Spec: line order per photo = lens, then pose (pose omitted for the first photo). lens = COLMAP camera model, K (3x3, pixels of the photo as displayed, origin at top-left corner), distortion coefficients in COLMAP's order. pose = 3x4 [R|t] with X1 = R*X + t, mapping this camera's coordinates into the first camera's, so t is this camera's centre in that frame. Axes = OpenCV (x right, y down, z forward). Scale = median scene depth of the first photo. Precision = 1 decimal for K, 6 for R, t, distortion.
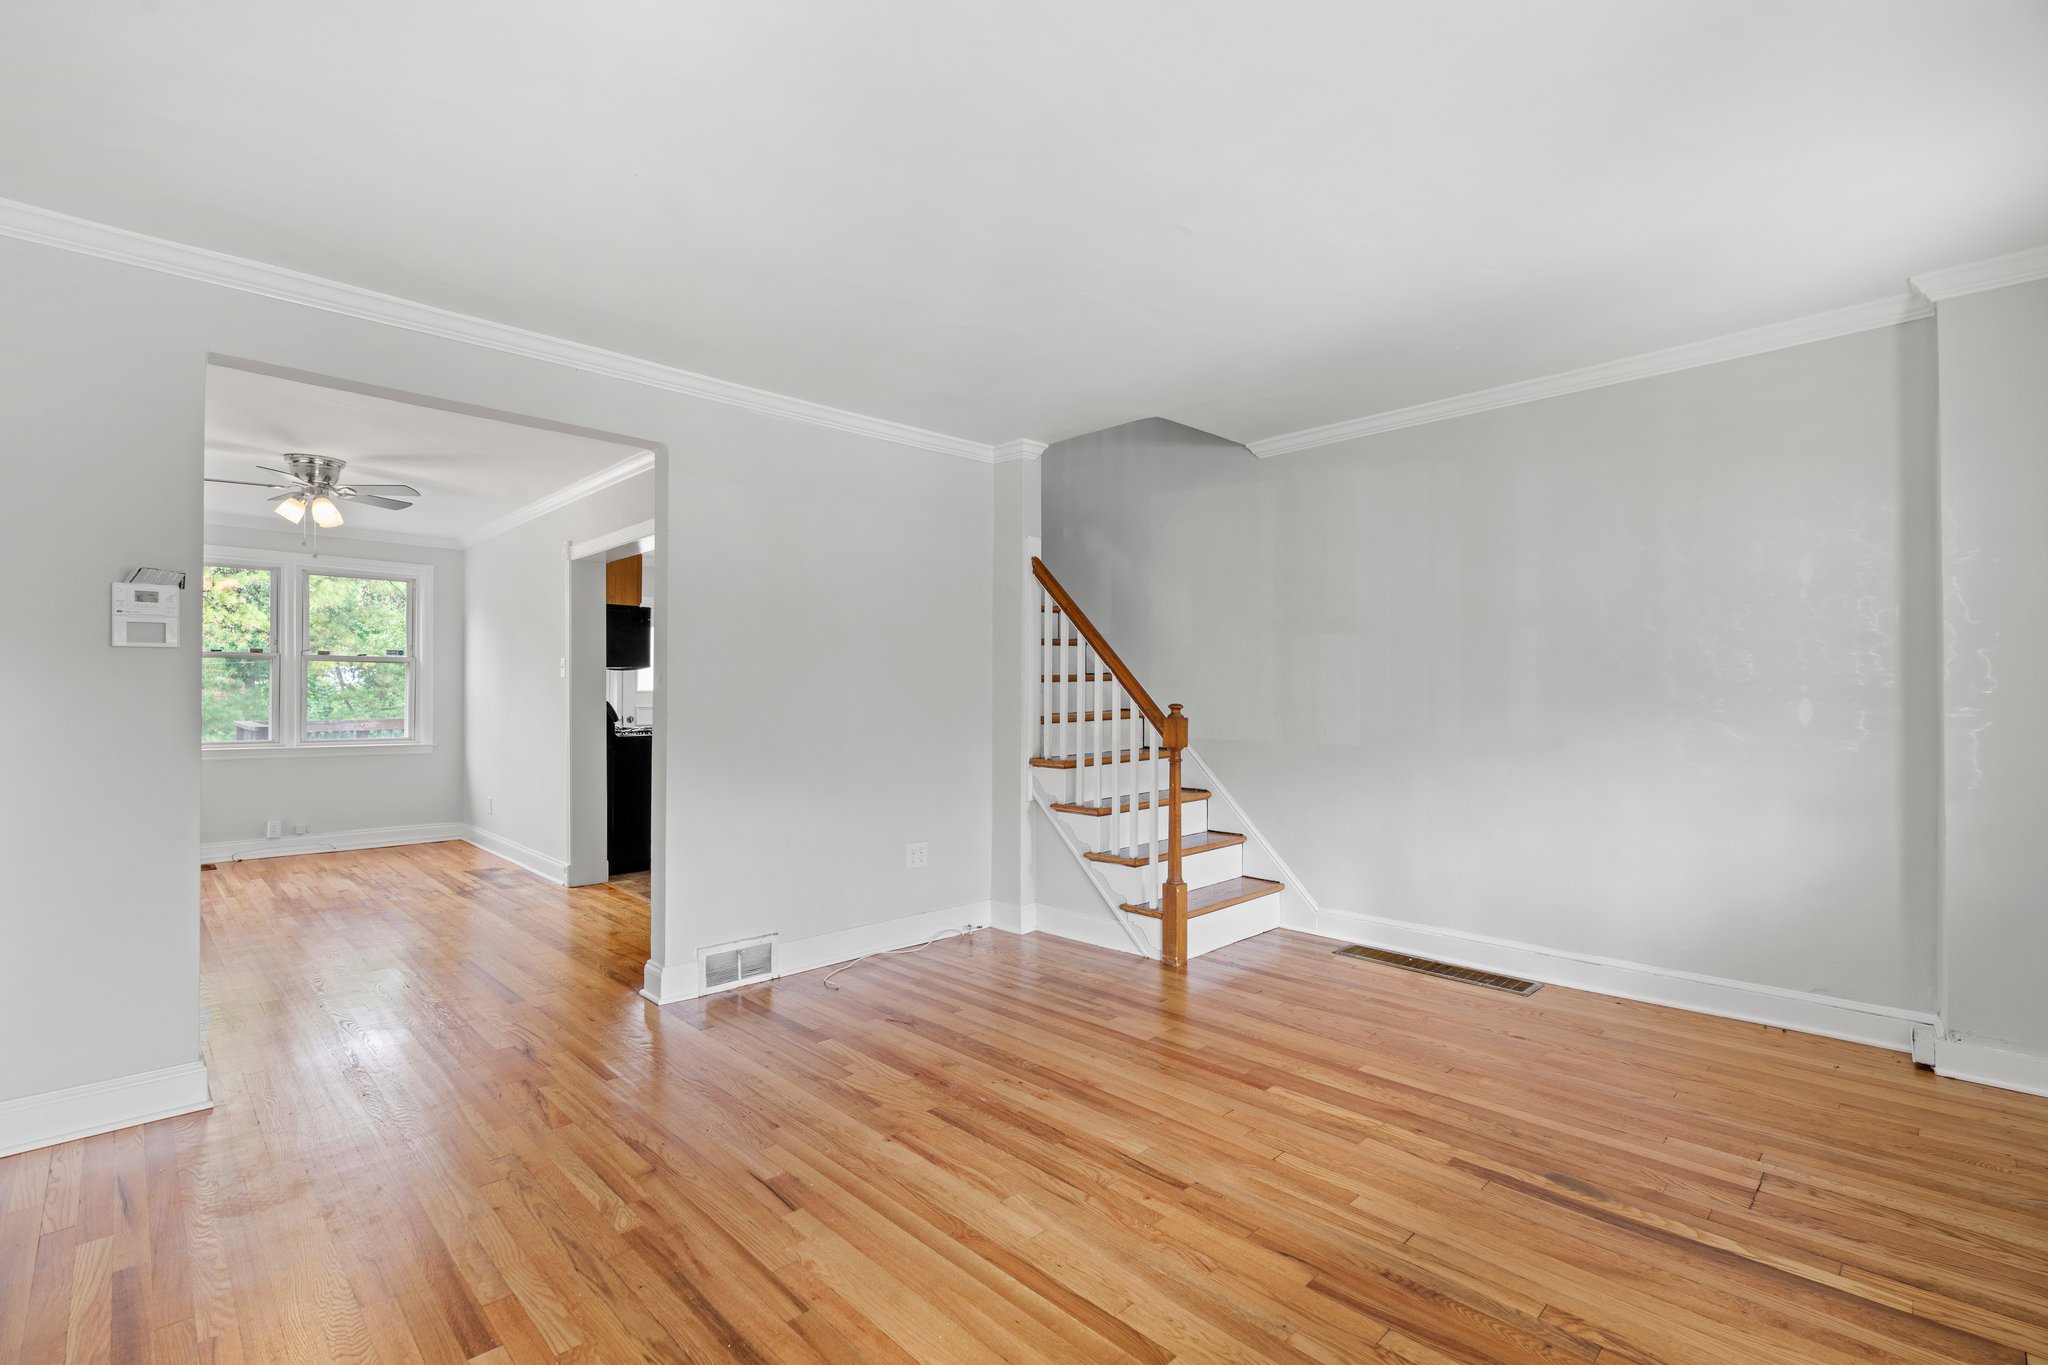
lens RADIAL K [[927.0, 0, 1015.8], [0, 927.0, 691.2], [0, 0, 1]] dist [-0.013410, 0.006836]
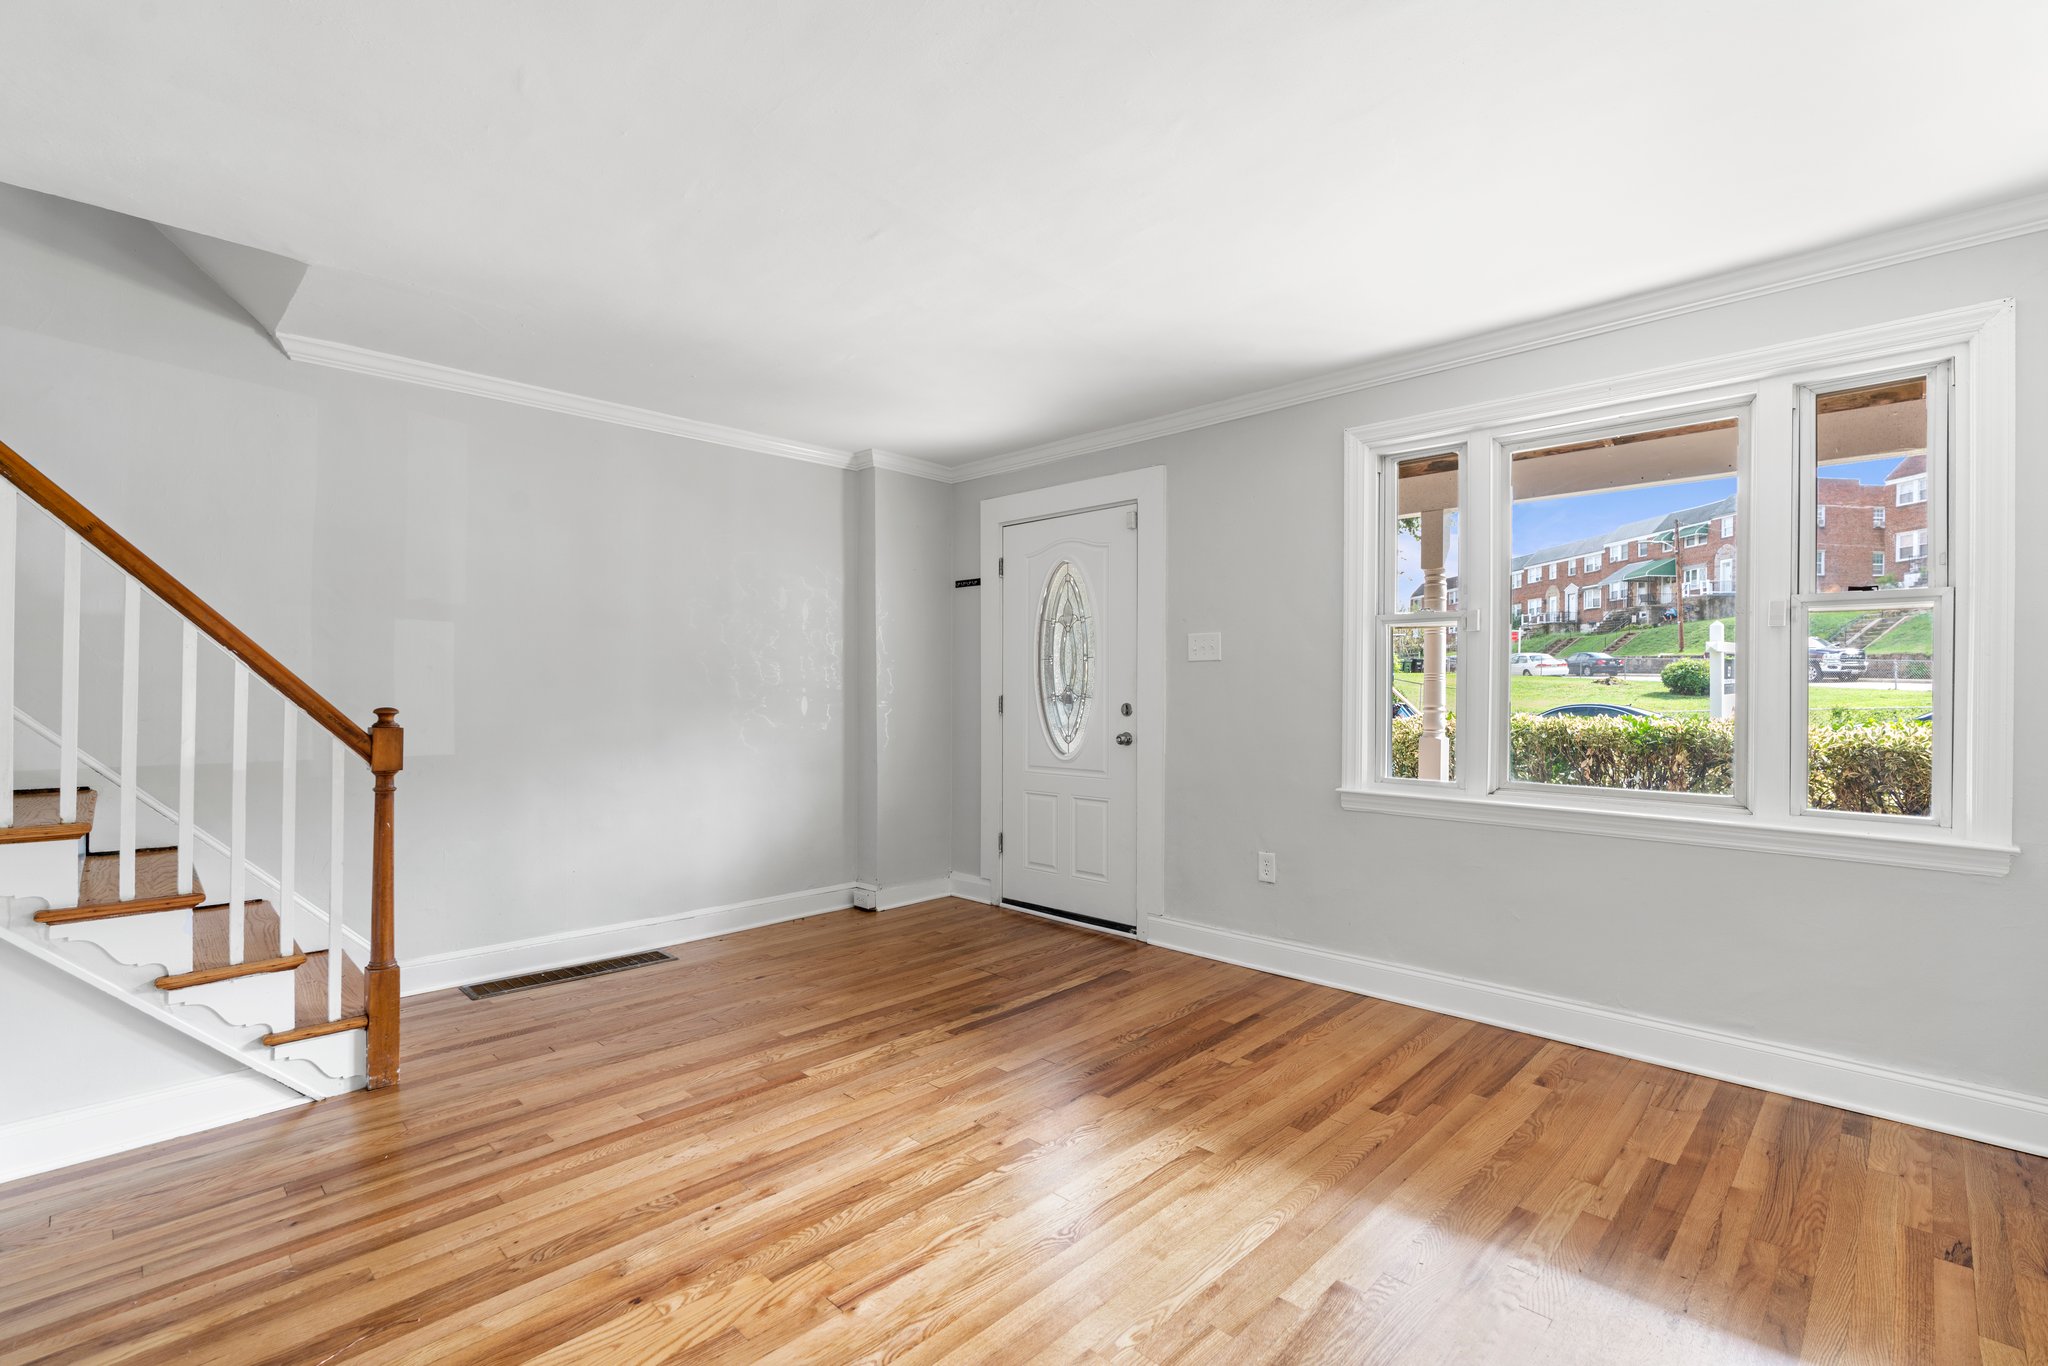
lens RADIAL K [[927.0, 0, 1016.0], [0, 927.0, 692.9], [0, 0, 1]] dist [-0.013410, 0.006836]
pose [[-0.020748, 0.000215, 0.999785, -0.702605], [-0.002584, 0.999997, -0.000269, 0.002043], [-0.999781, -0.002589, -0.020748, 0.721203]]
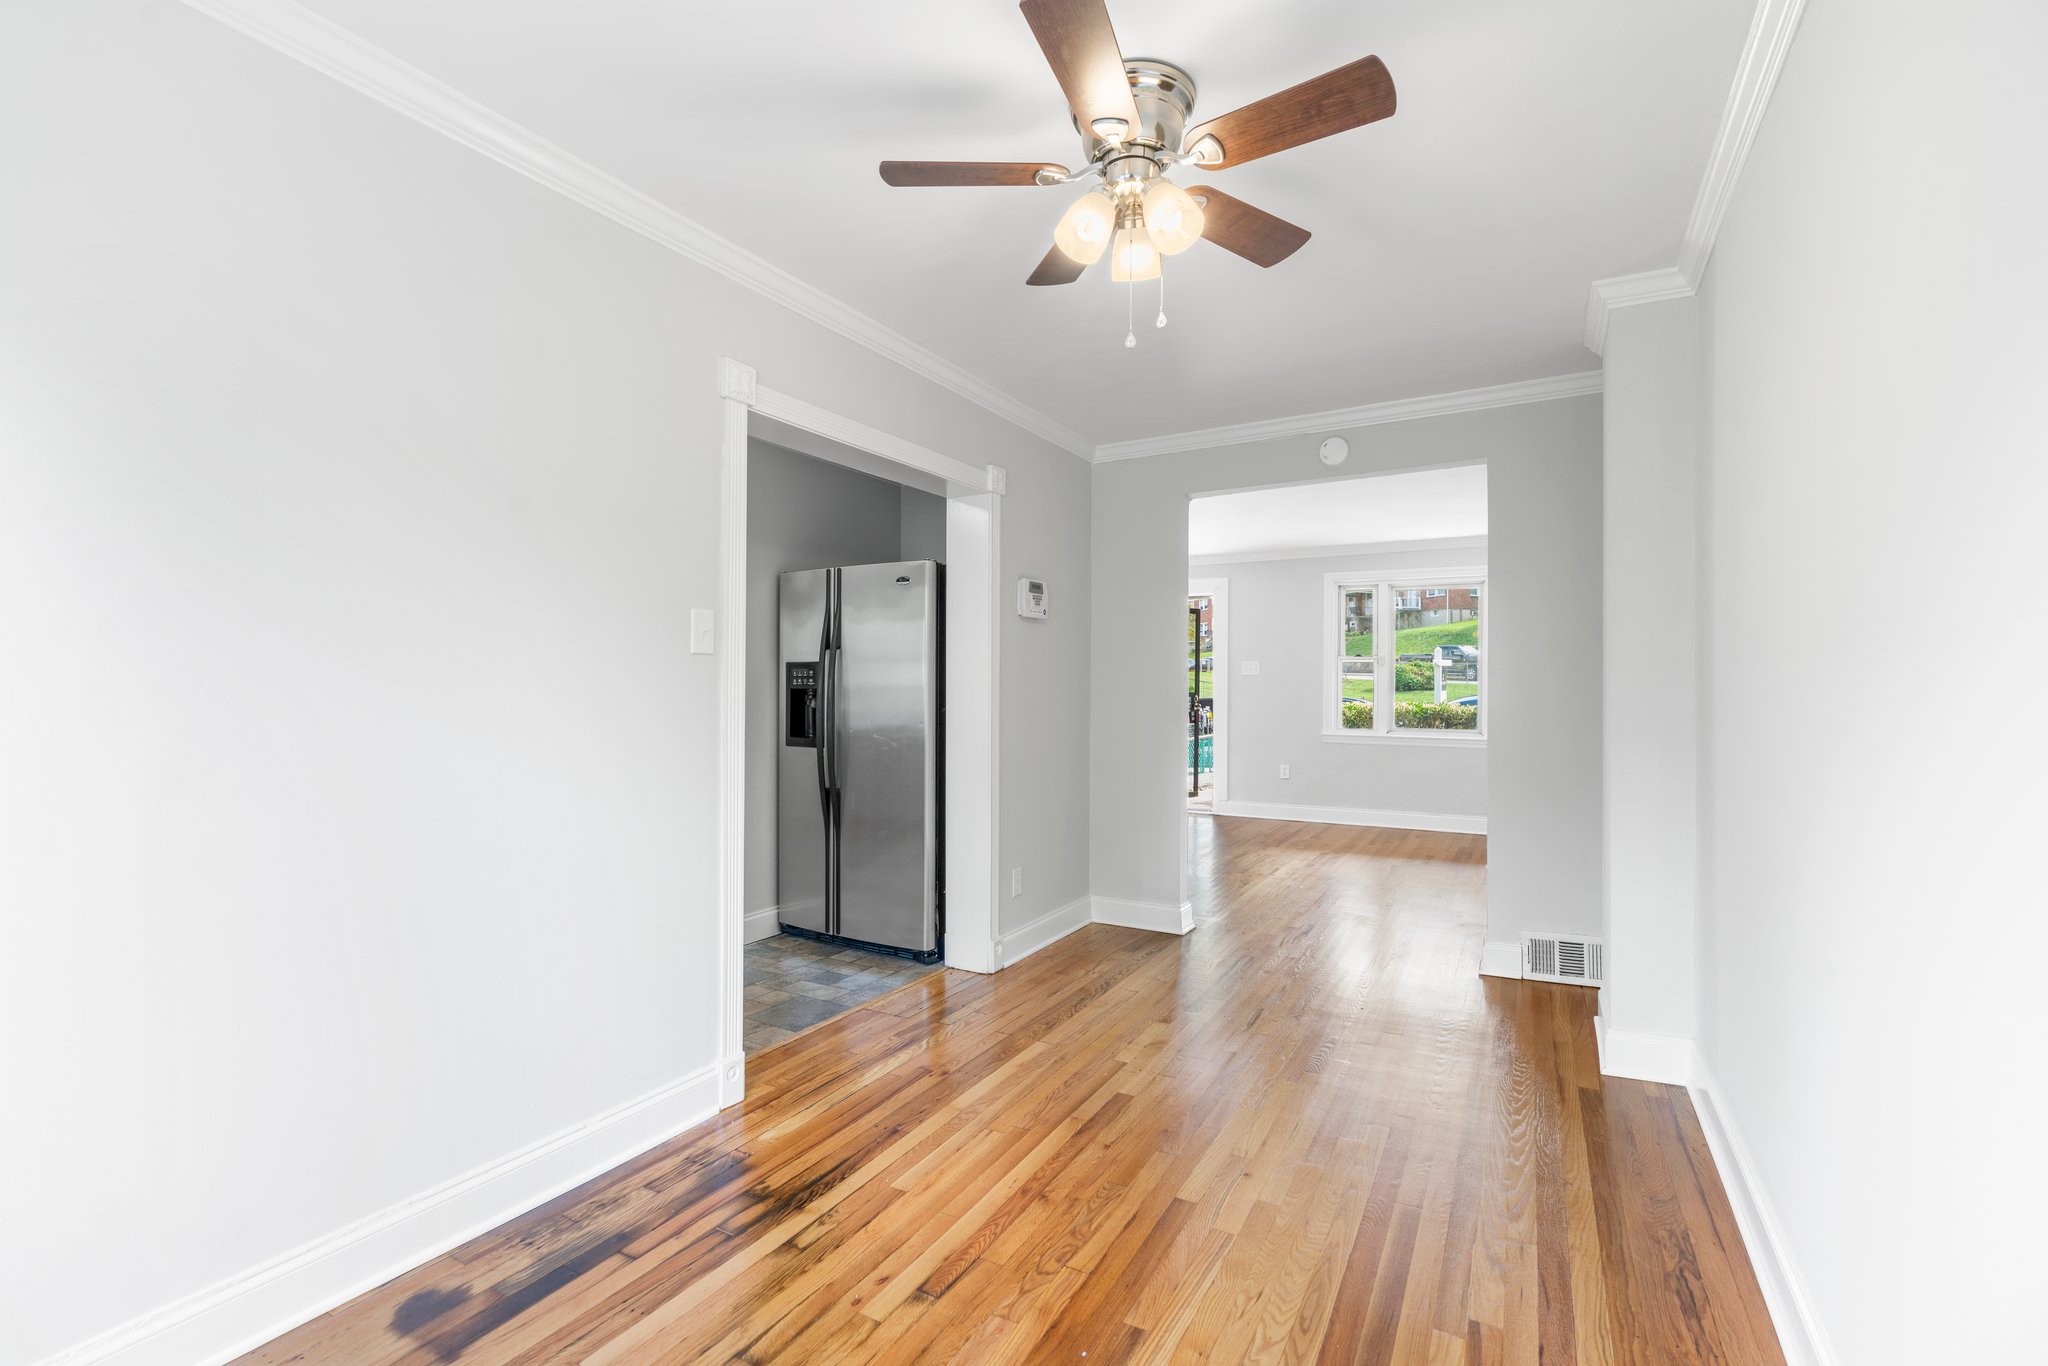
lens RADIAL K [[927.0, 0, 1016.7], [0, 927.0, 688.8], [0, 0, 1]] dist [-0.013410, 0.006836]
pose [[-0.277621, -0.001464, 0.960690, -0.867281], [-0.003677, 0.999993, 0.000461, 0.001036], [-0.960684, -0.003405, -0.277624, 0.886409]]
